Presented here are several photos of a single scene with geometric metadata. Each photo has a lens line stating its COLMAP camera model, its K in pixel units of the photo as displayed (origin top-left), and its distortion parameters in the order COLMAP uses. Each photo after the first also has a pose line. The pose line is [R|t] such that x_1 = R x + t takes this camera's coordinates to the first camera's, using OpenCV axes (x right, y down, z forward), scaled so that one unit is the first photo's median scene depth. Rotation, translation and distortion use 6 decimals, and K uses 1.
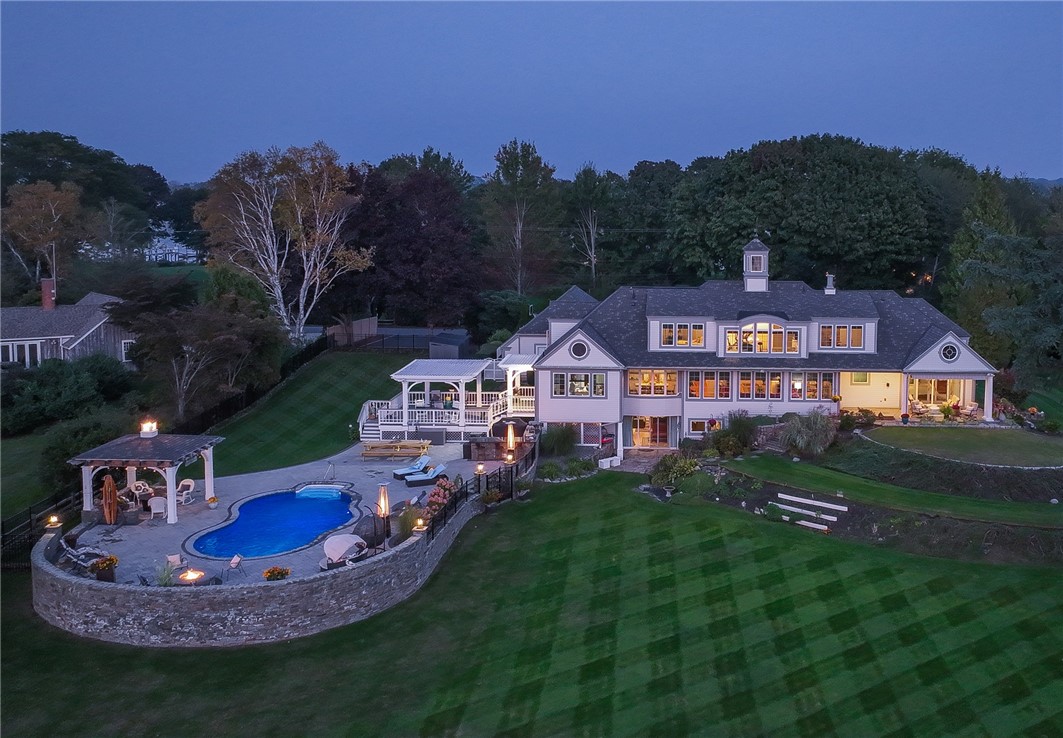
lens RADIAL K [[1074.1, 0, 648.2], [0, 1074.1, 295.4], [0, 0, 1]] dist [0.010582, -0.007266]
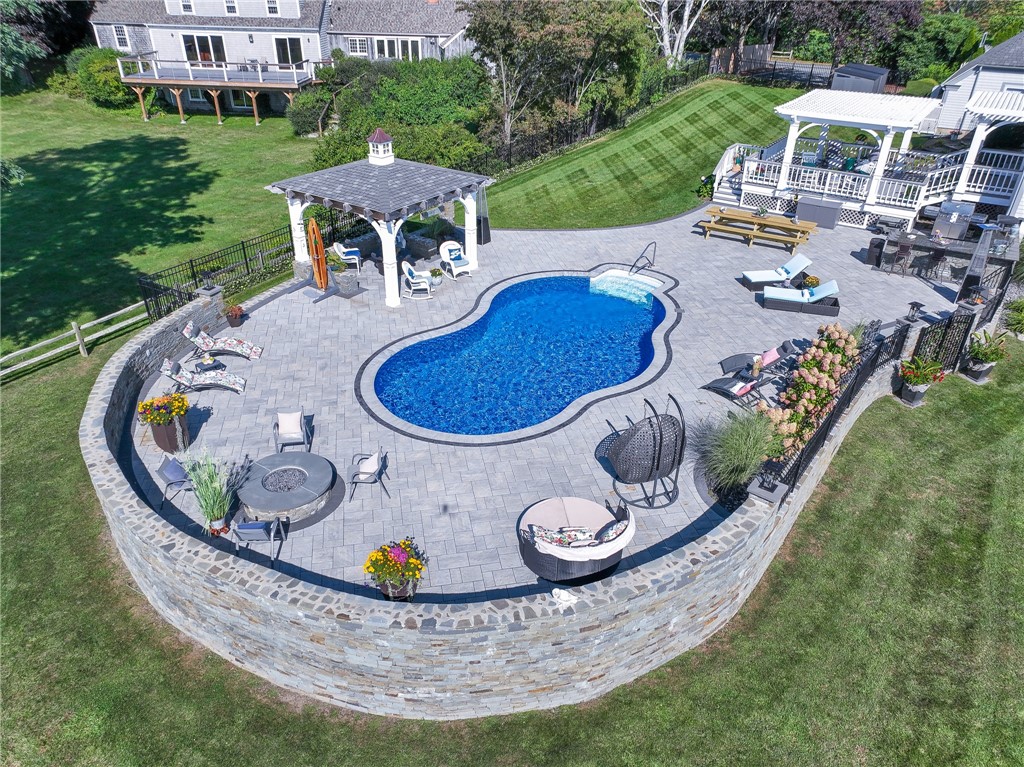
lens RADIAL K [[718.7, 0, 511.9], [0, 718.7, 401.3], [0, 0, 1]] dist [0.005464, 0.004457]
pose [[0.841932, 0.285368, -0.457946, -0.123846], [-0.058776, 0.892157, 0.447886, 0.047498], [0.536372, -0.350174, 0.767908, 0.518236]]
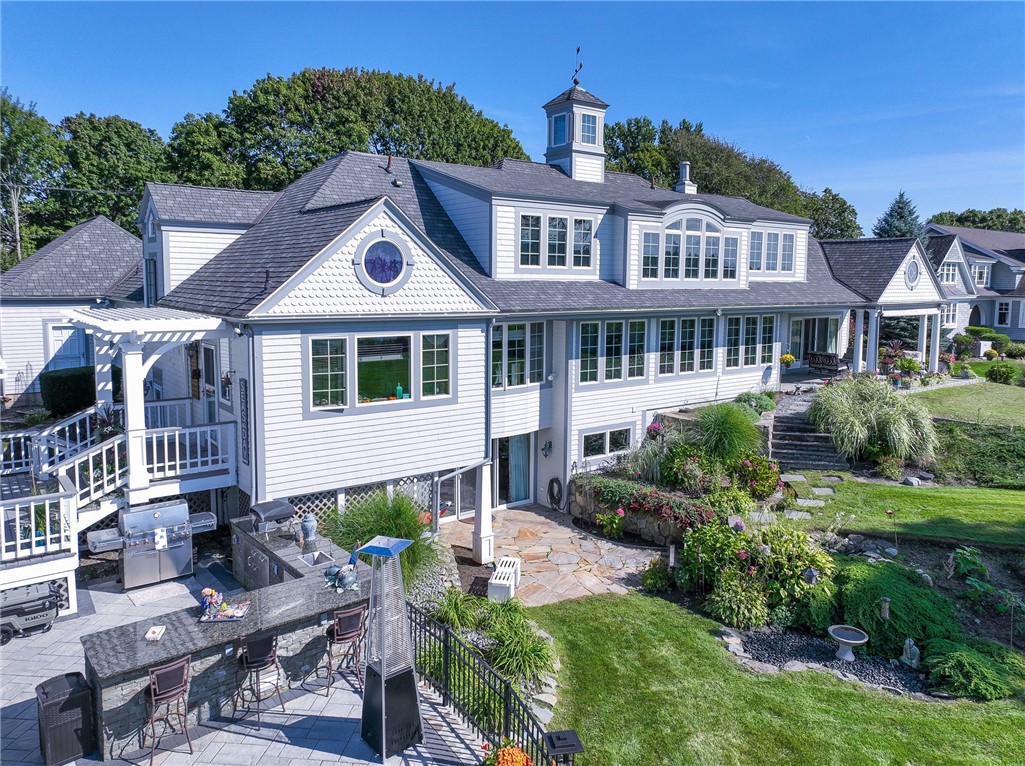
lens RADIAL K [[730.8, 0, 510.1], [0, 730.8, 358.4], [0, 0, 1]] dist [0.000462, 0.000589]
pose [[0.785617, -0.065498, 0.615236, -0.173061], [0.052166, 0.997852, 0.039619, 0.072874], [-0.616510, 0.000969, 0.787347, 0.795662]]
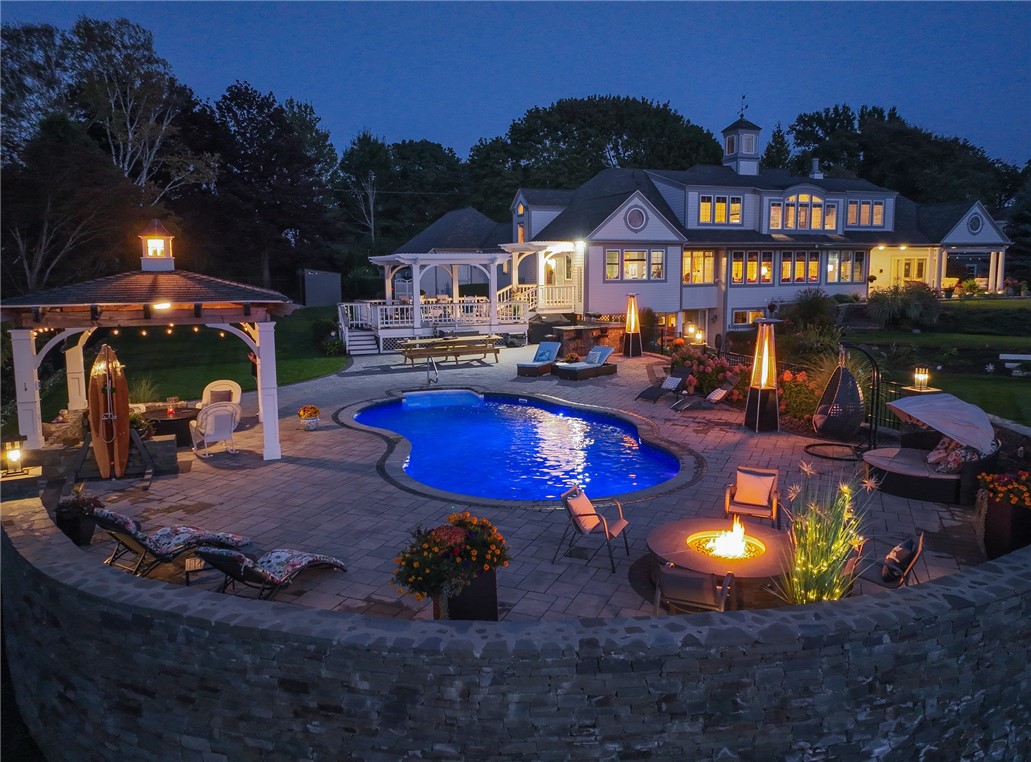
lens RADIAL K [[738.9, 0, 514.6], [0, 738.9, 365.0], [0, 0, 1]] dist [-0.004632, 0.008224]
pose [[0.924470, -0.061845, 0.376206, -0.351871], [0.048102, 0.997791, 0.045824, 0.127048], [-0.378209, -0.024267, 0.925402, 0.533901]]
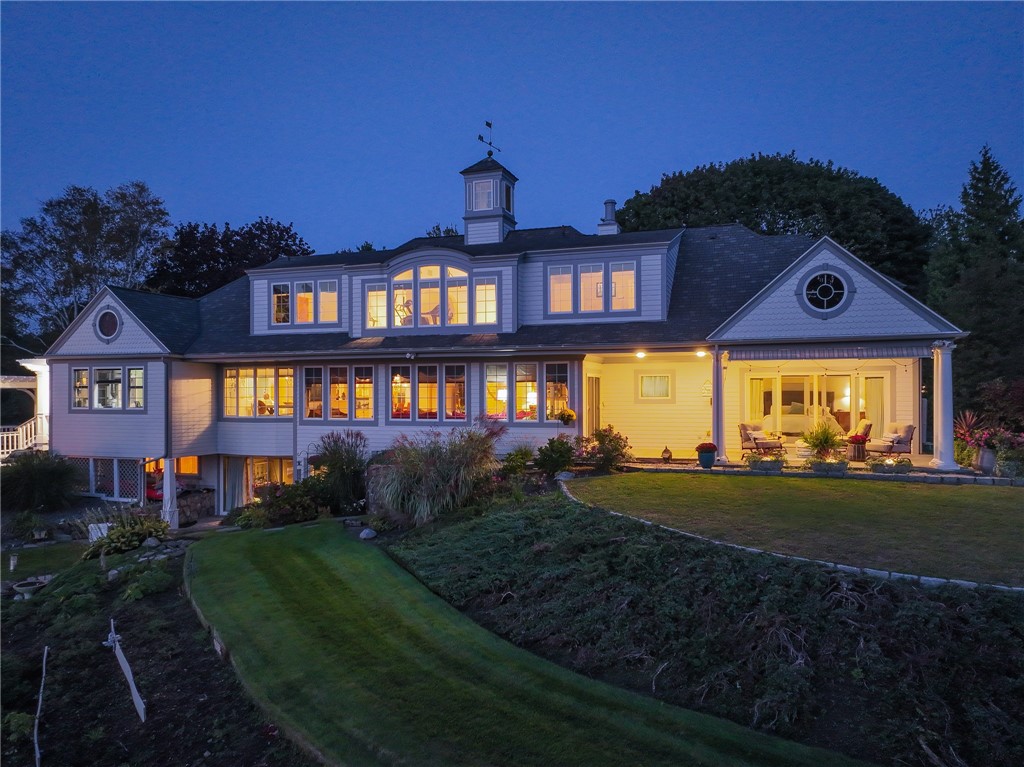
lens RADIAL K [[741.0, 0, 512.0], [0, 741.0, 383.5], [0, 0, 1]] dist [0.006094, 0.007185]
pose [[0.953526, -0.011471, -0.301092, 0.248720], [-0.020328, 0.994549, -0.102269, 0.115568], [0.300624, 0.103636, 0.948095, 0.698986]]
